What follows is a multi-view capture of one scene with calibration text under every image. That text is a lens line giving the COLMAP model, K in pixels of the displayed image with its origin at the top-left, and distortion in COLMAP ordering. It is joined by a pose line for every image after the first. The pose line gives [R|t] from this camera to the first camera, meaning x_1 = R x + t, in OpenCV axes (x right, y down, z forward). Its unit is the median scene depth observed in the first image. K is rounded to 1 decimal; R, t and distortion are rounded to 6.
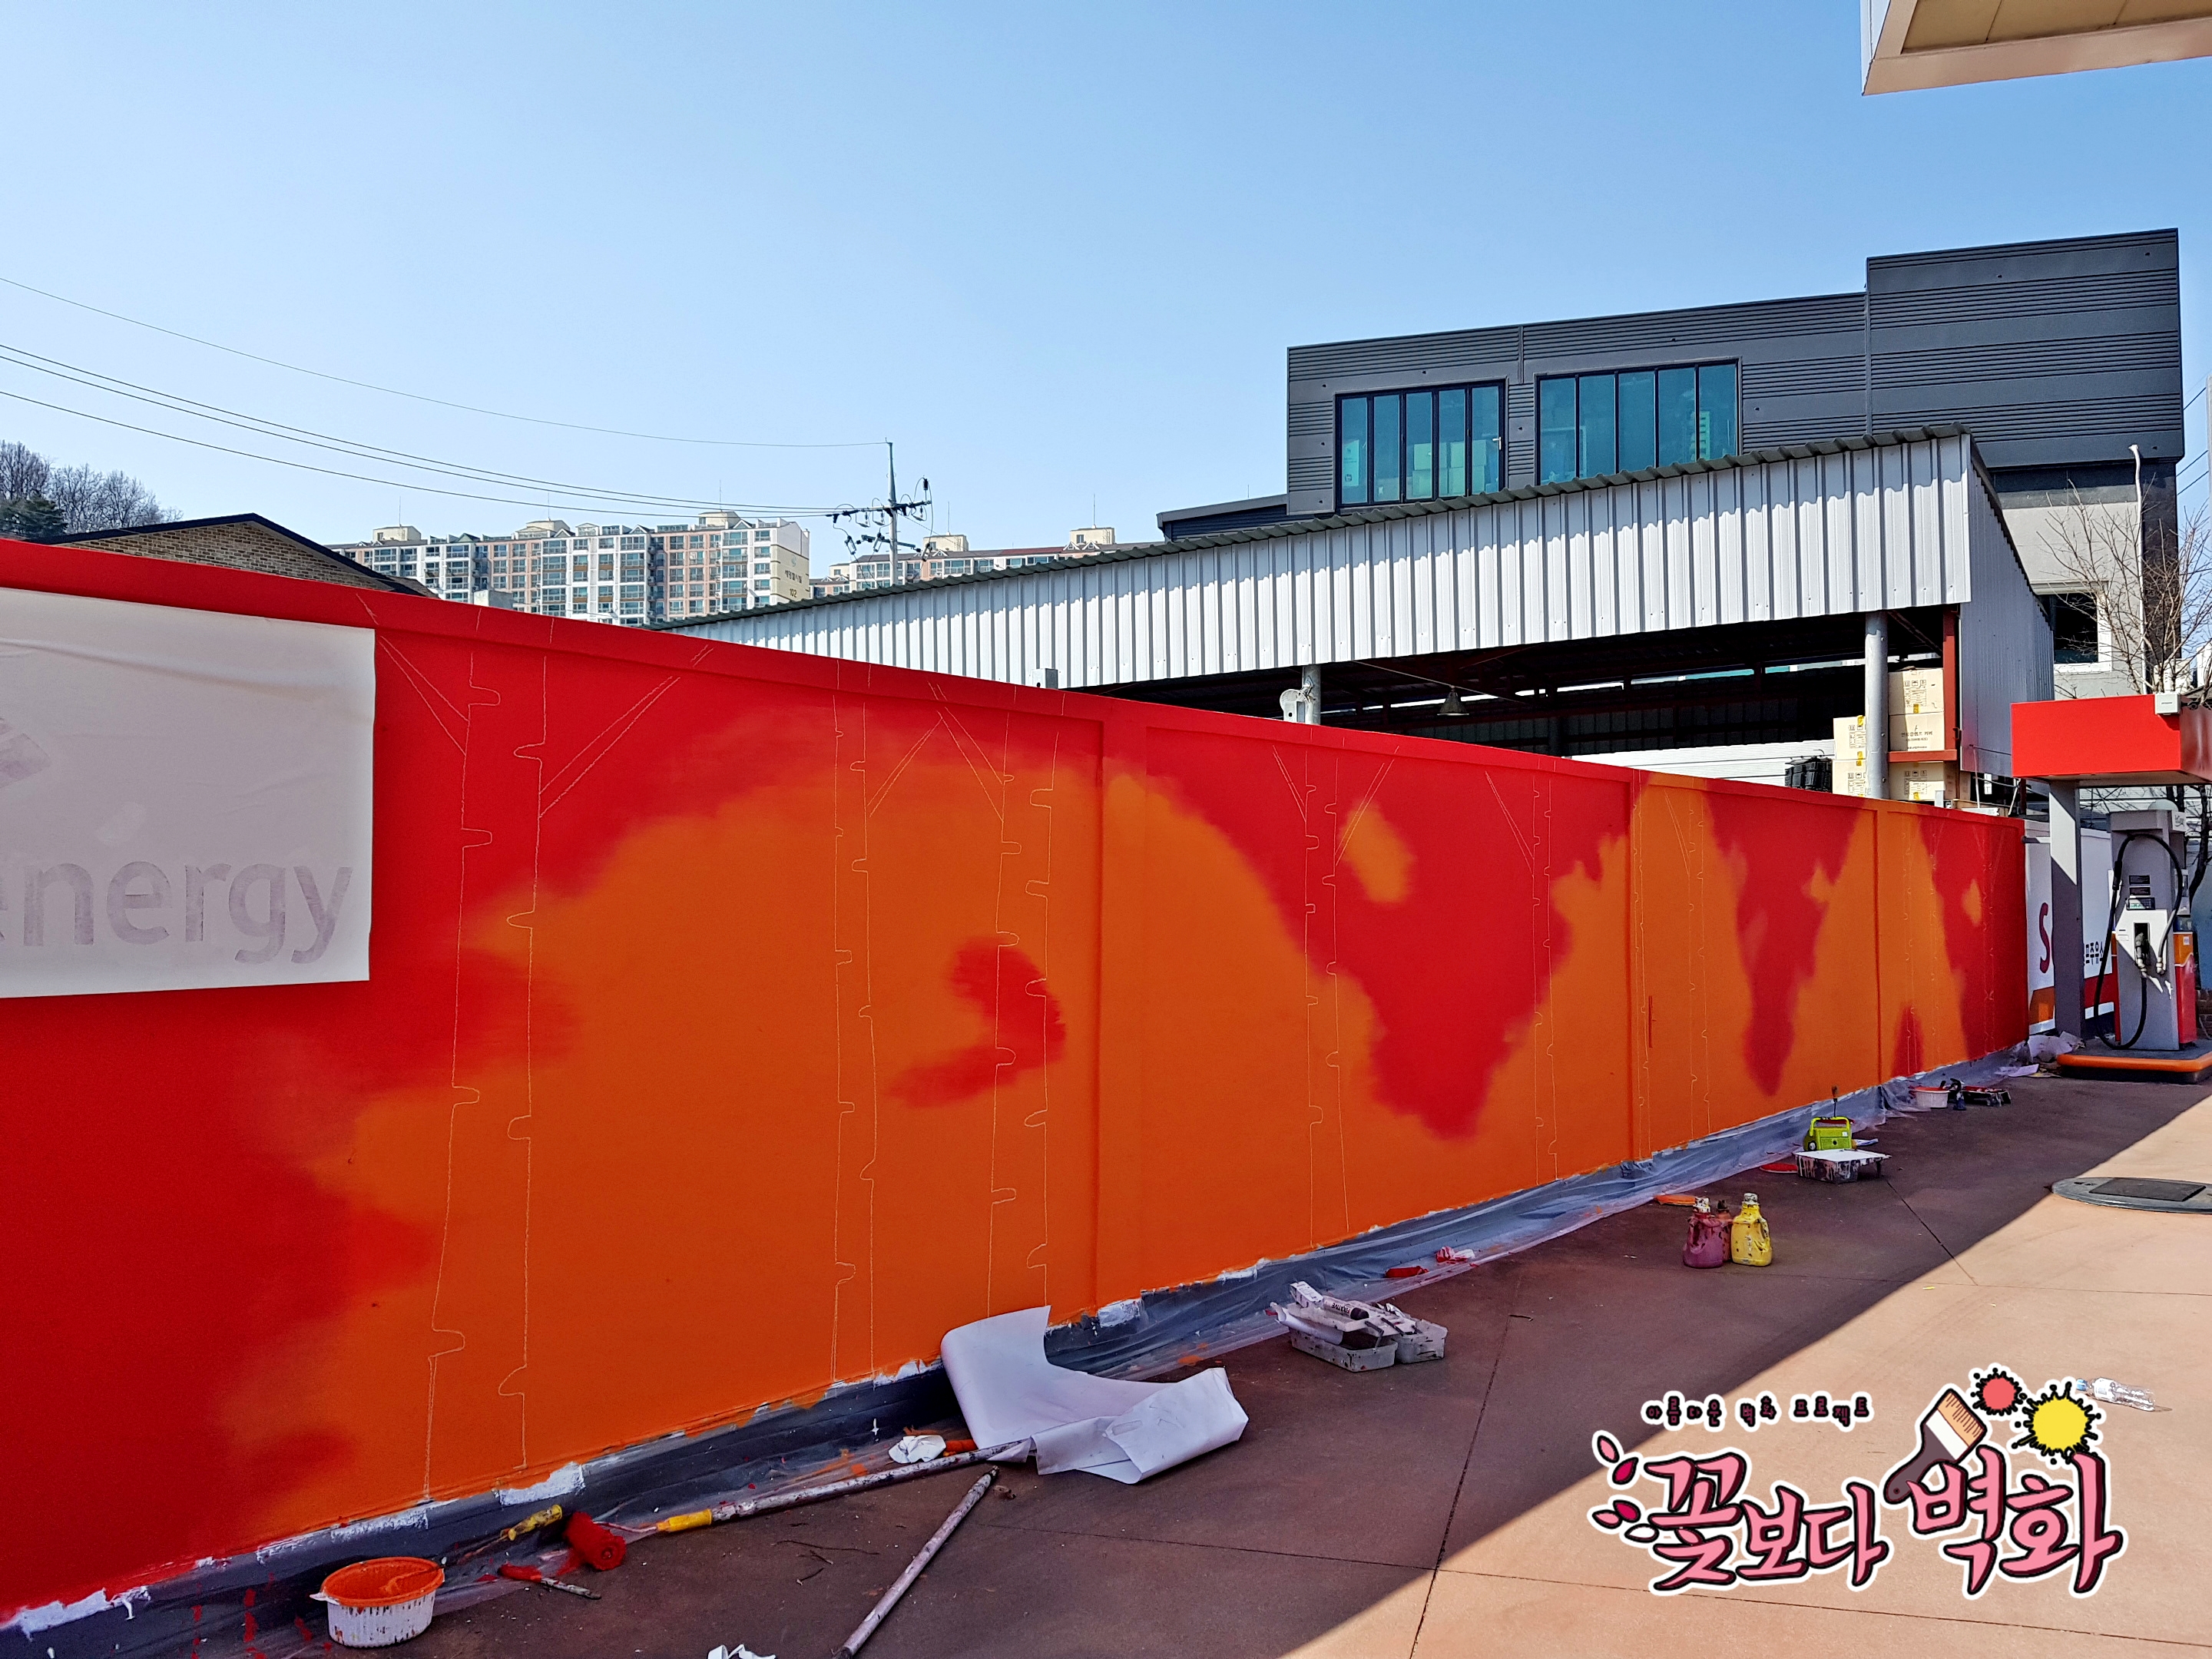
lens RADIAL K [[1728.8, 0, 1117.3], [0, 1728.8, 820.4], [0, 0, 1]] dist [0.114151, -0.201990]
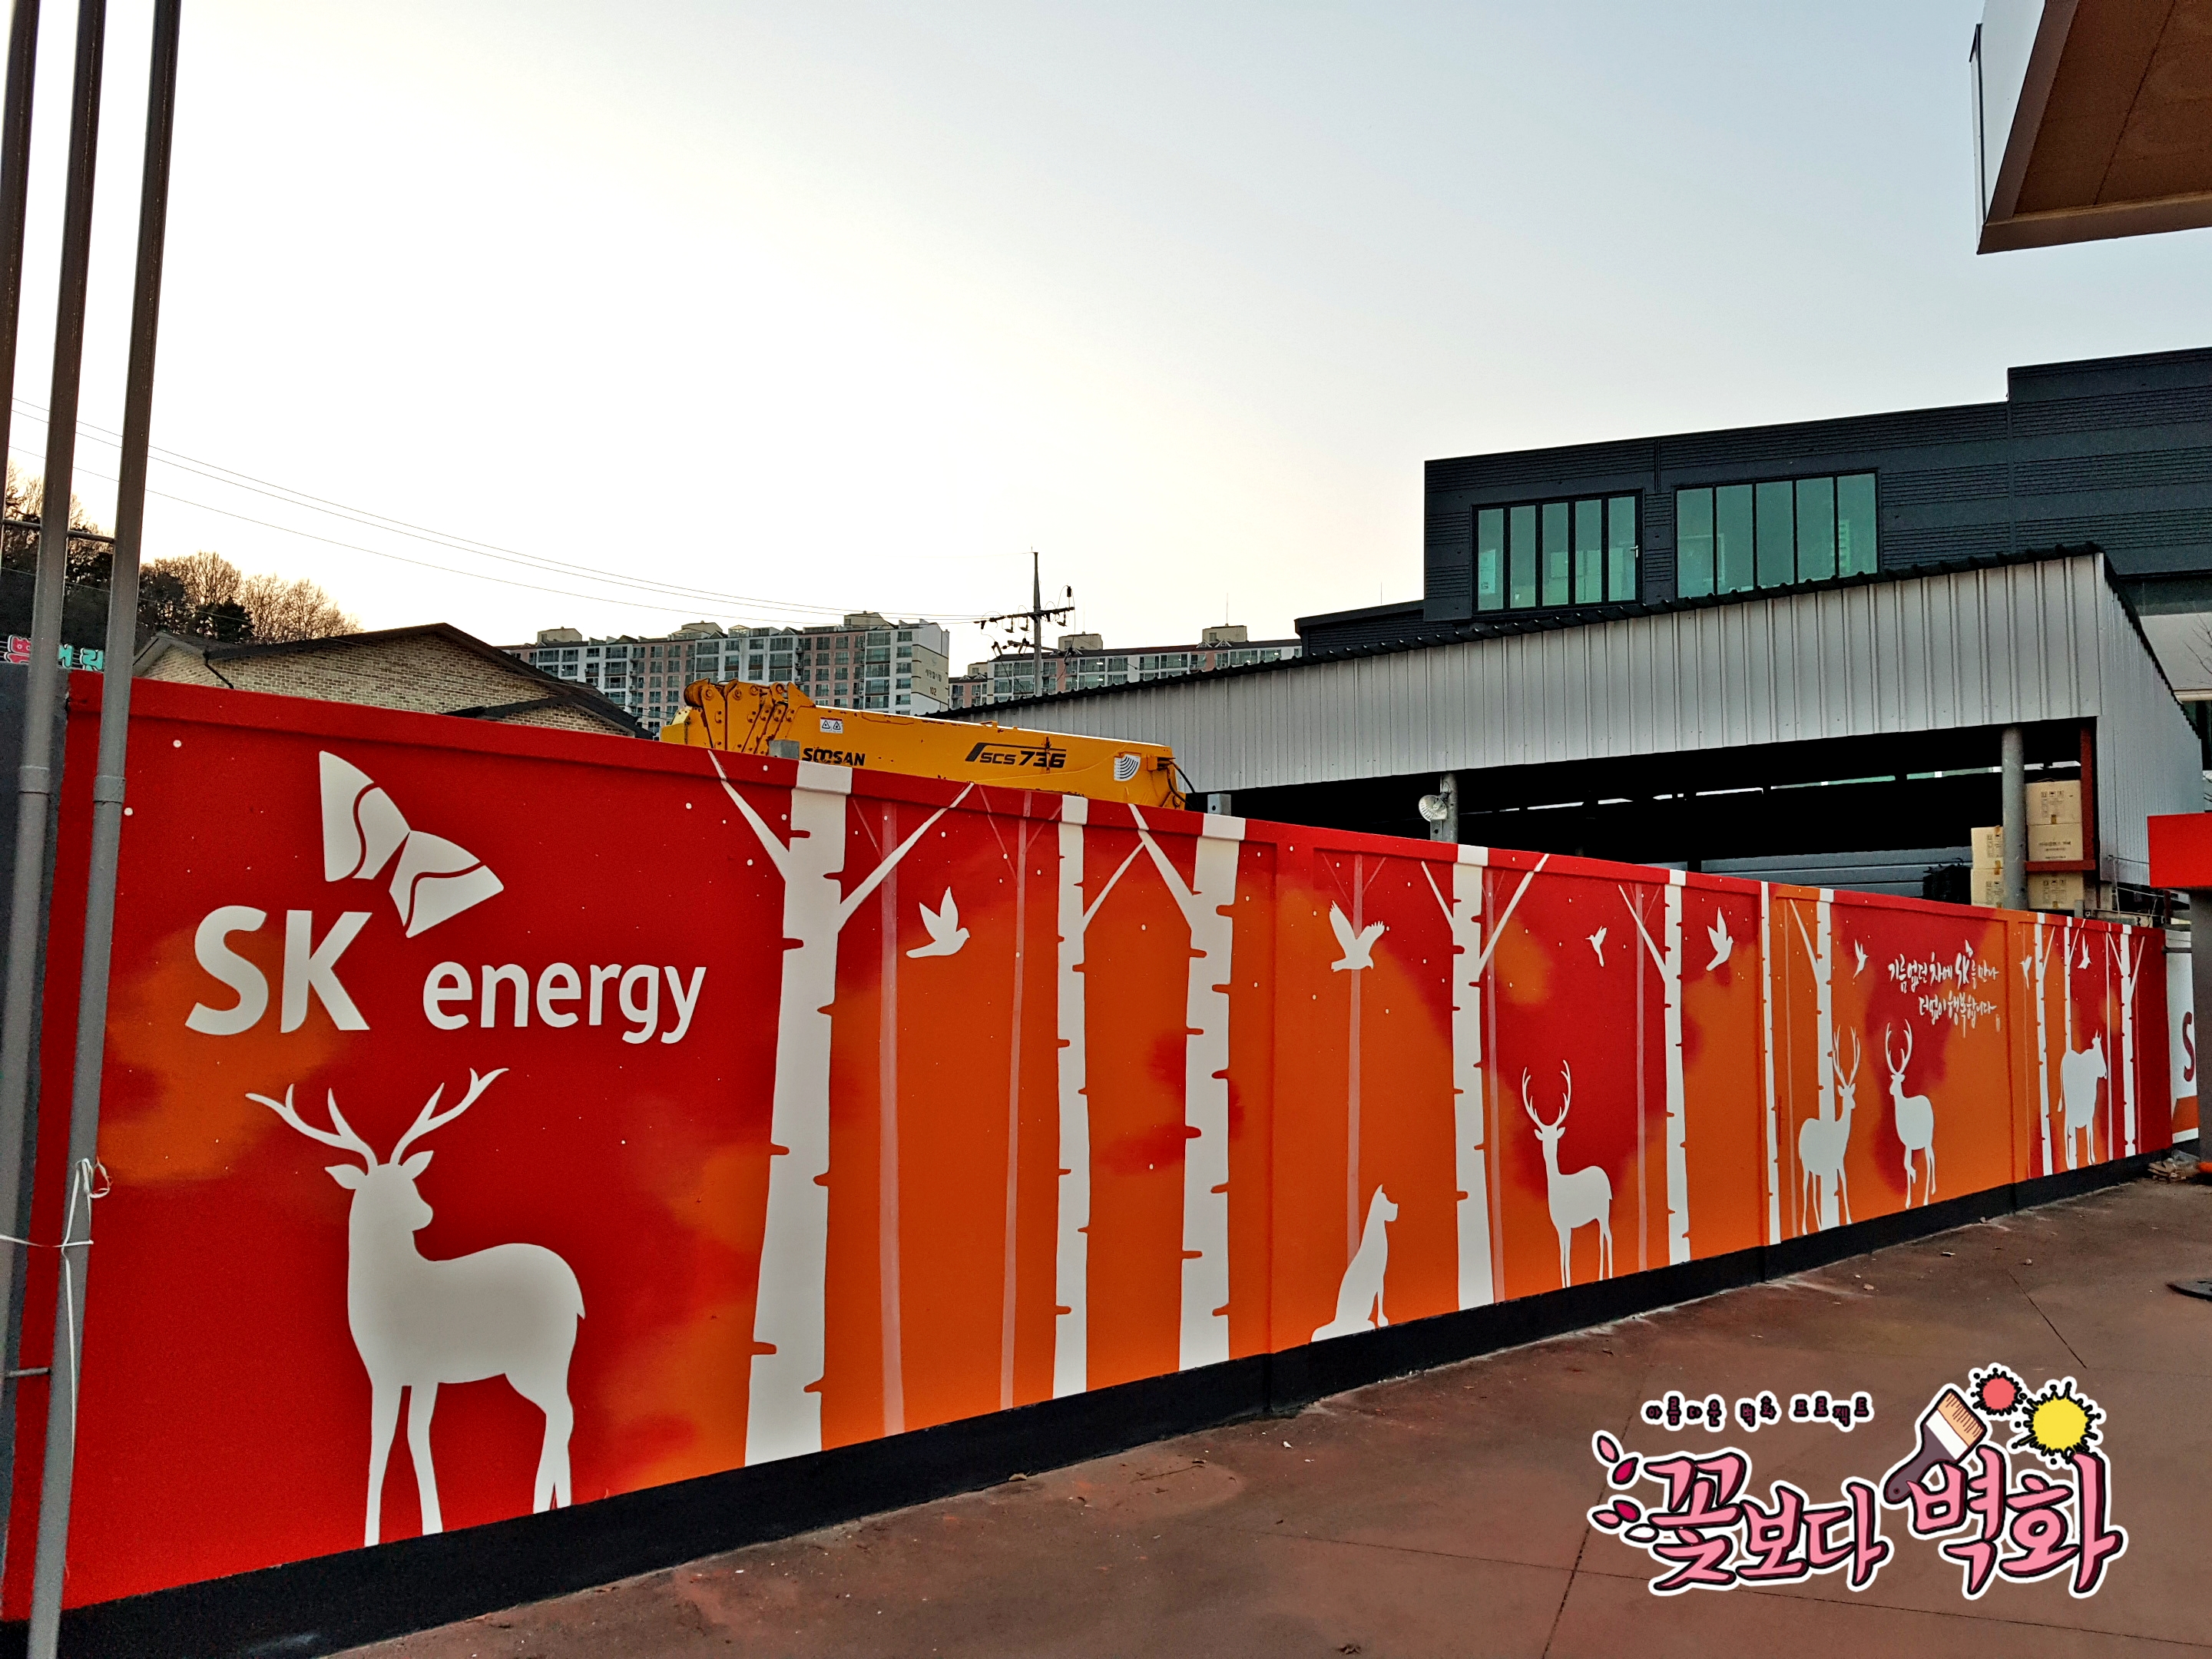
lens RADIAL K [[1728.8, 0, 1117.3], [0, 1728.8, 820.4], [0, 0, 1]] dist [0.114151, -0.201990]
pose [[0.997083, 0.004970, -0.076164, -0.003907], [-0.009158, 0.998459, -0.054741, -0.001121], [0.075774, 0.055279, 0.995592, -0.027668]]
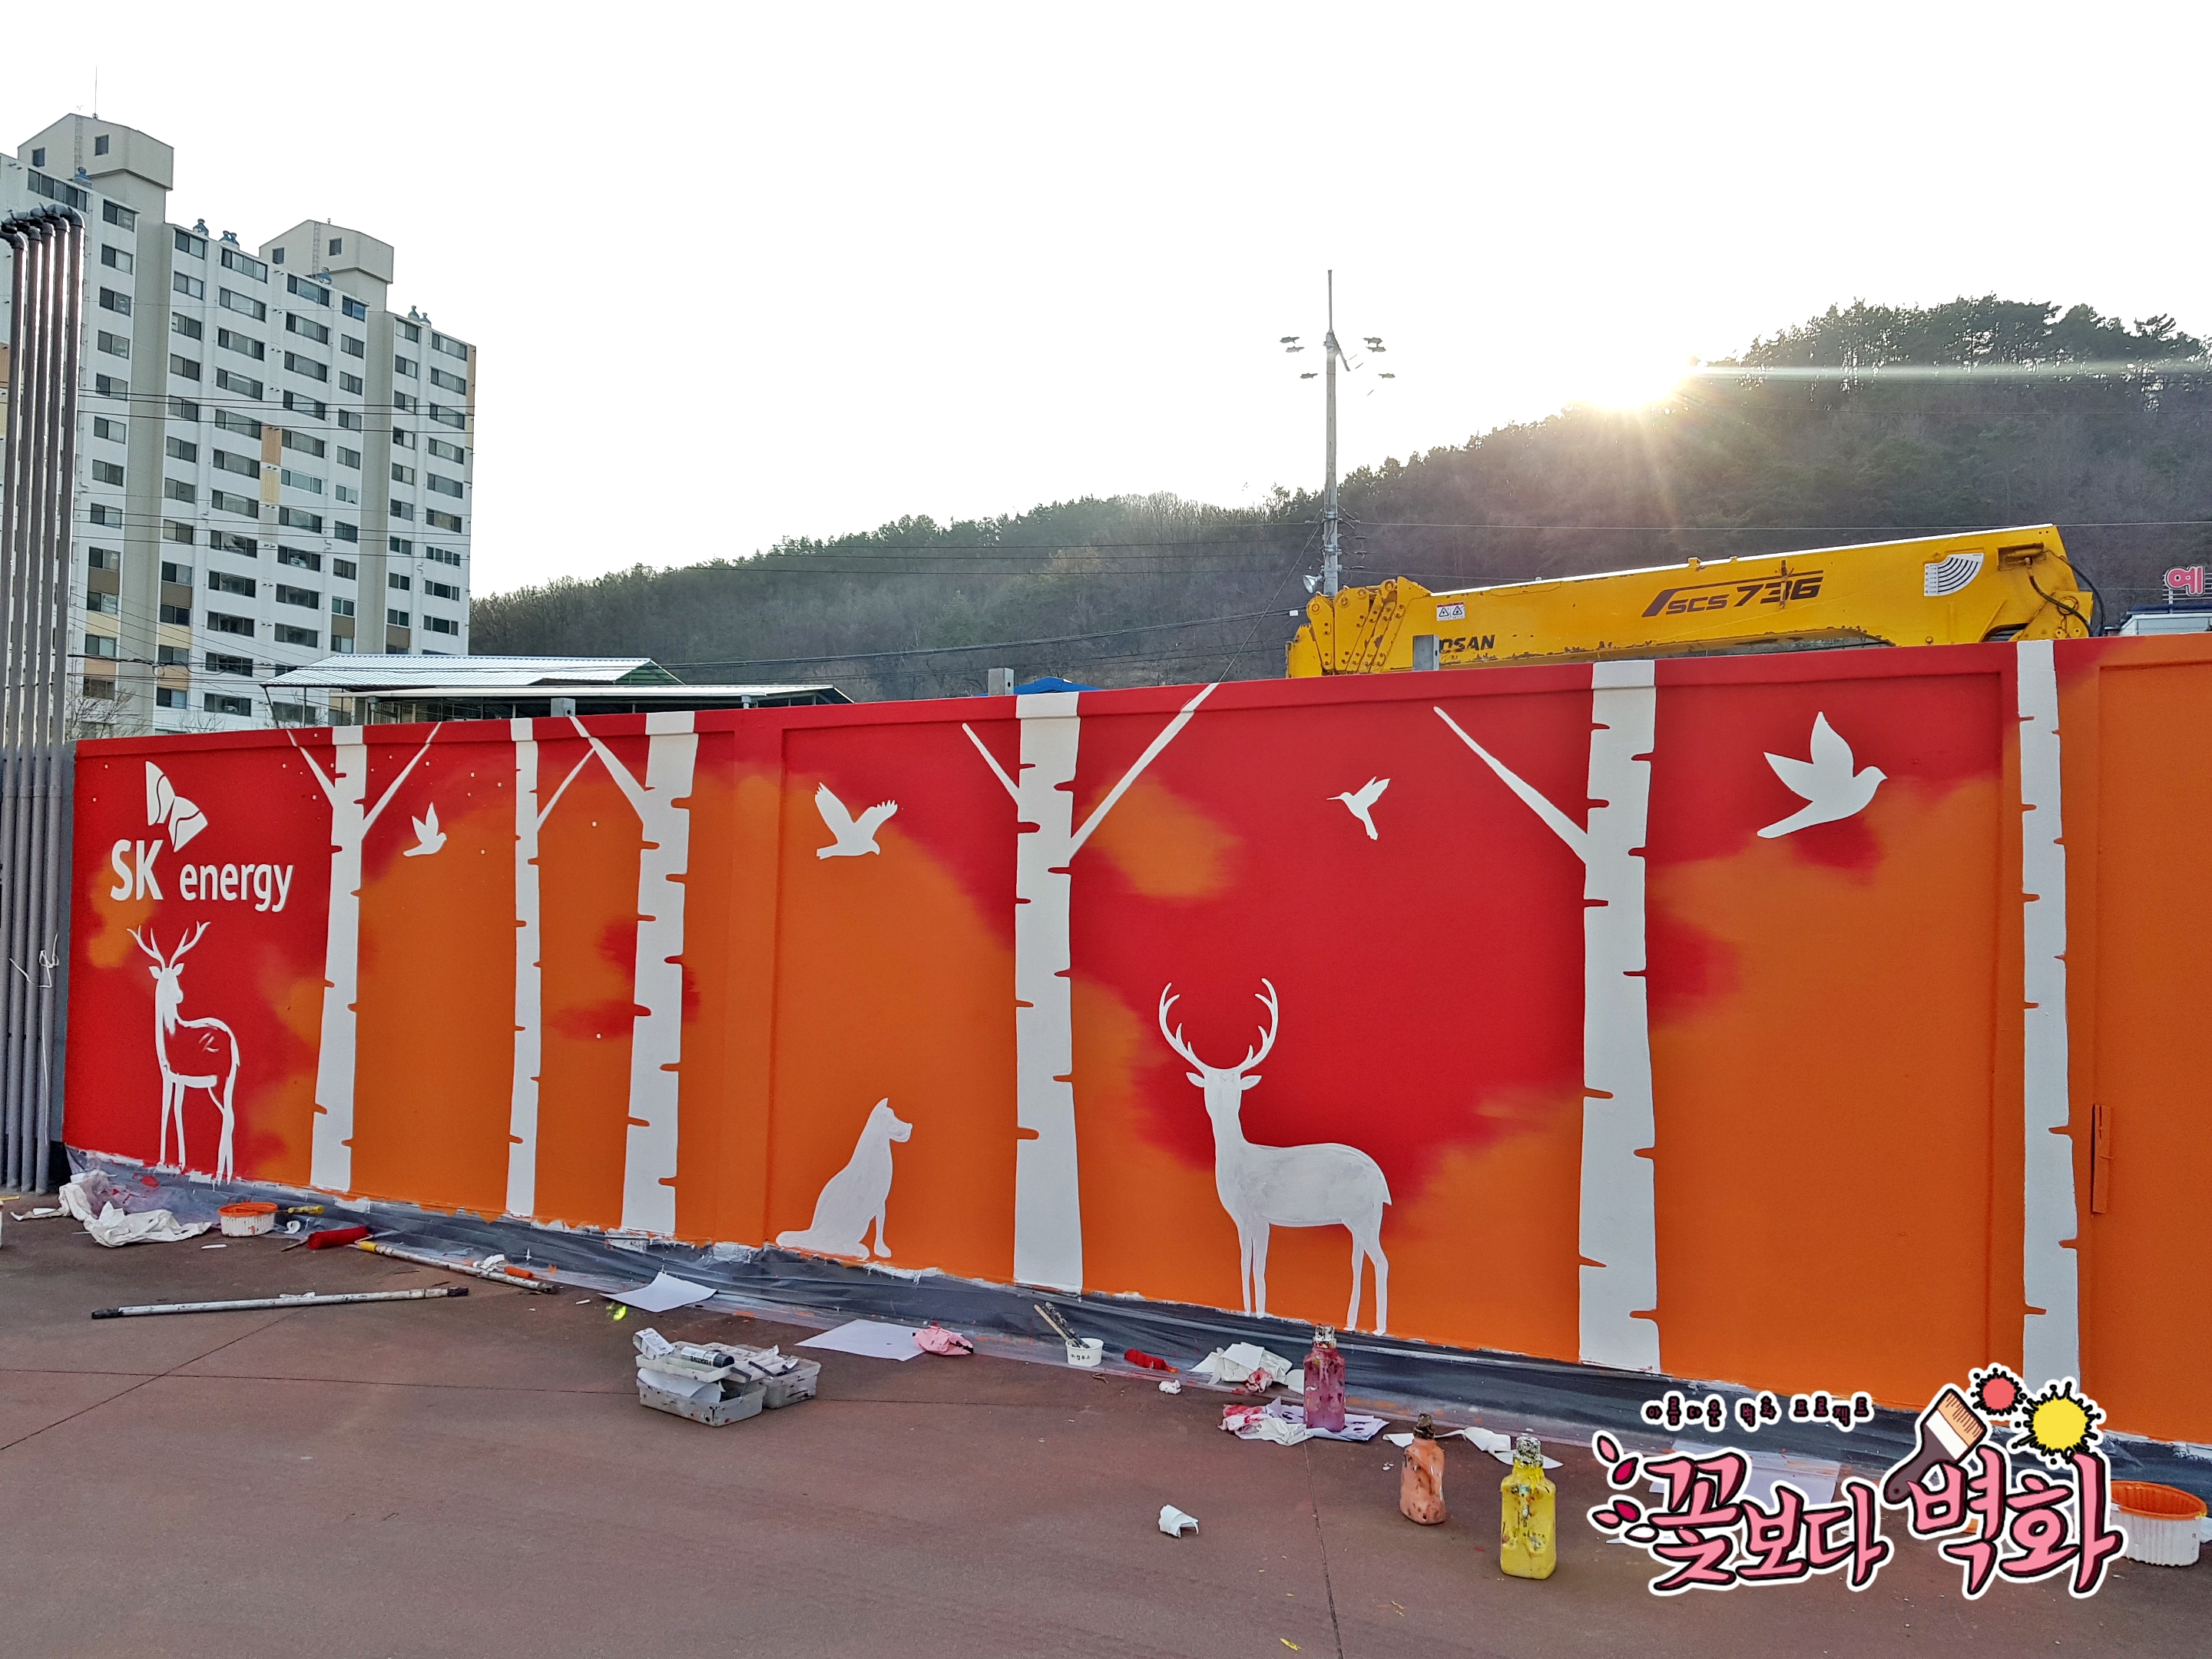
lens RADIAL K [[1791.7, 0, 1102.9], [0, 1791.7, 831.1], [0, 0, 1]] dist [0.057551, -0.113043]
pose [[0.184691, -0.035534, -0.982154, 0.213702], [0.027065, 0.999151, -0.031059, 0.009660], [0.982424, -0.020845, 0.185496, 0.183411]]
